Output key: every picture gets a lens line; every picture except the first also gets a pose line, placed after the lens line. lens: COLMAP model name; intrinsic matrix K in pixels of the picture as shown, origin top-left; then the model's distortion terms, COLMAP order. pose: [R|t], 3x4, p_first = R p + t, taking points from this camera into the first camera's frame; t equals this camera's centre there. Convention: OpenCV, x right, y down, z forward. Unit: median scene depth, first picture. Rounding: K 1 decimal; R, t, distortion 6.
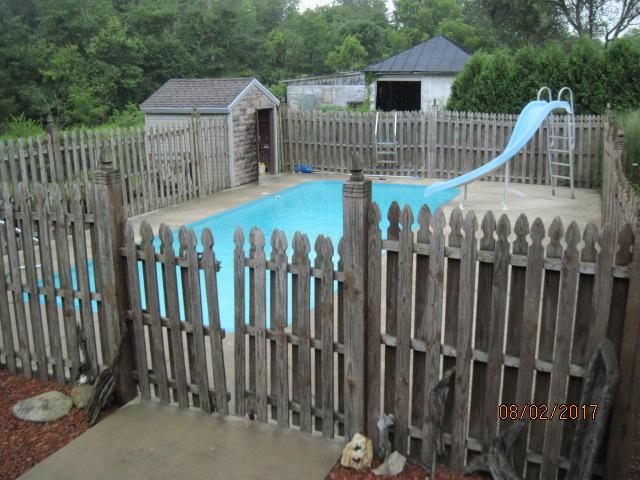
lens RADIAL K [[661.7, 0, 320.0], [0, 661.7, 240.0], [0, 0, 1]] dist [-0.112036, 0.022304]
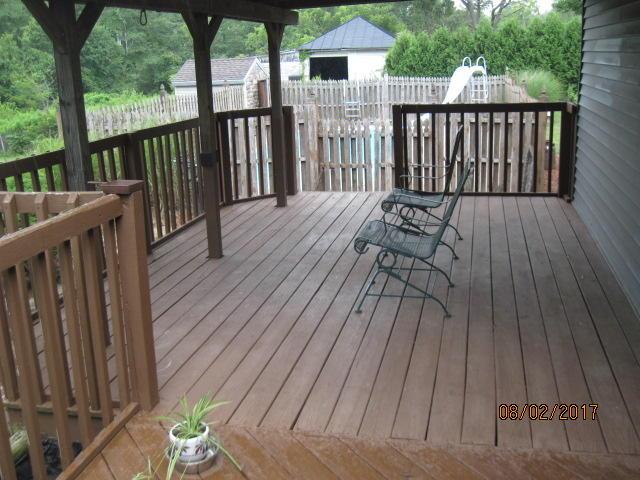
lens RADIAL K [[661.7, 0, 320.0], [0, 661.7, 240.0], [0, 0, 1]] dist [-0.112036, 0.022304]
pose [[0.986042, -0.071398, 0.150413, -0.167320], [0.066521, 0.997091, 0.037212, 0.072797], [-0.152633, -0.026687, 0.987923, -0.305337]]
